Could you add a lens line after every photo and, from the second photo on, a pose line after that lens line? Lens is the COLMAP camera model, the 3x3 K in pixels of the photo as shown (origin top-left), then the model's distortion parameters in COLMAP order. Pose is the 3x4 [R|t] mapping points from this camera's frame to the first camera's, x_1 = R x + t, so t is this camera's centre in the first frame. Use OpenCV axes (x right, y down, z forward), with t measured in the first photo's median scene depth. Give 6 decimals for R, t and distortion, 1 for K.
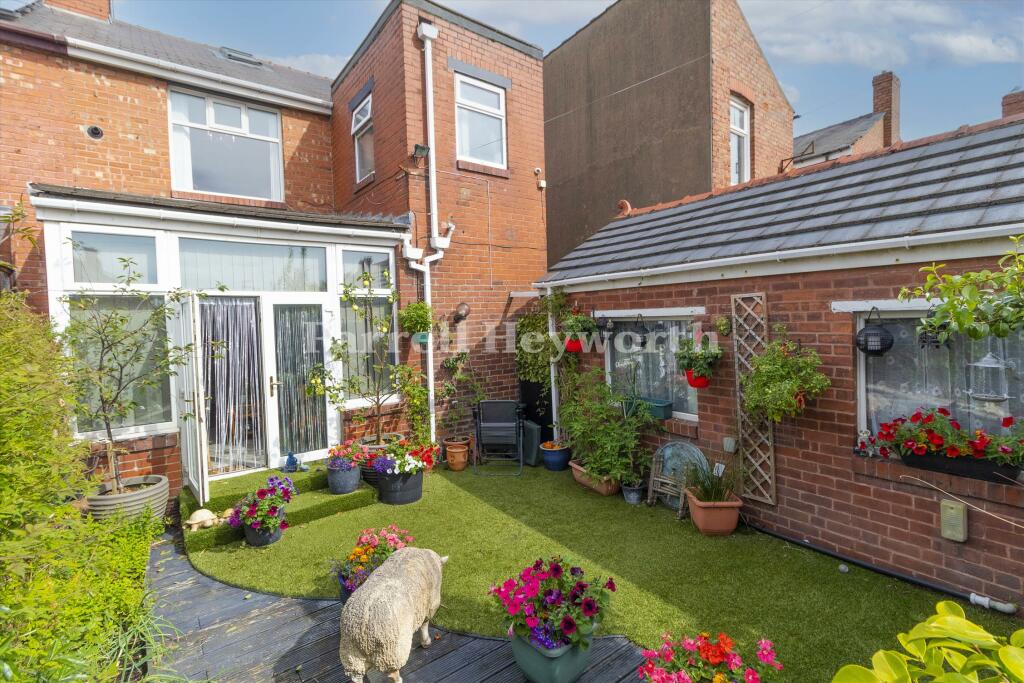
lens RADIAL K [[483.1, 0, 514.2], [0, 483.1, 336.3], [0, 0, 1]] dist [0.000002, 0.010957]
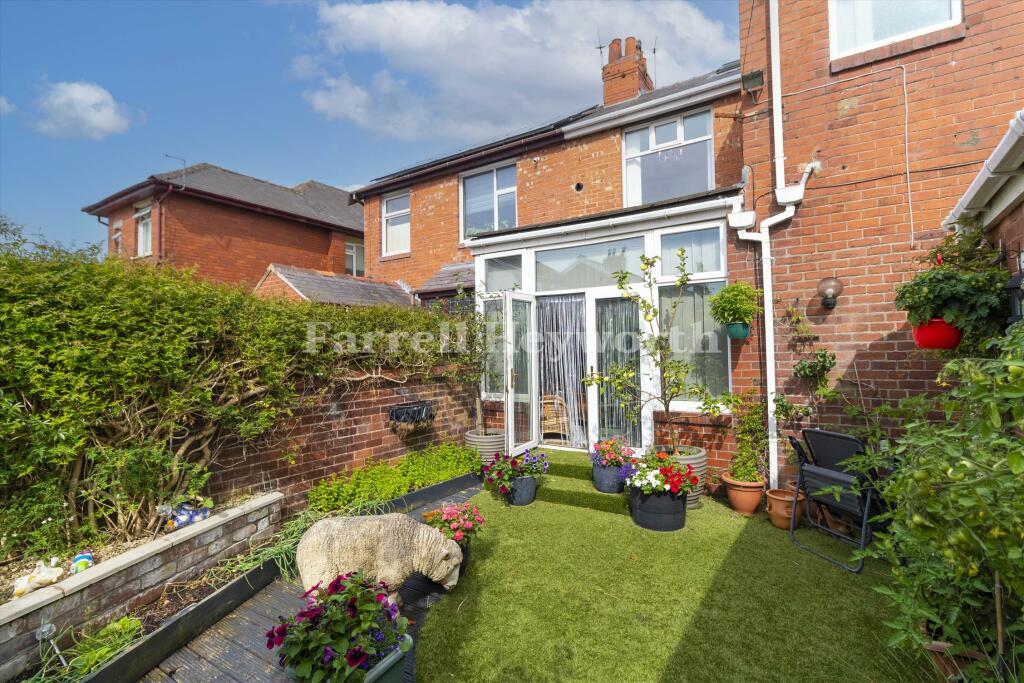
lens RADIAL K [[483.1, 0, 514.2], [0, 483.1, 336.3], [0, 0, 1]] dist [0.000002, 0.010957]
pose [[0.332707, -0.007390, -0.943001, 0.378496], [-0.030374, 0.999366, -0.018548, 0.035728], [0.942541, 0.034814, 0.332272, 0.406169]]
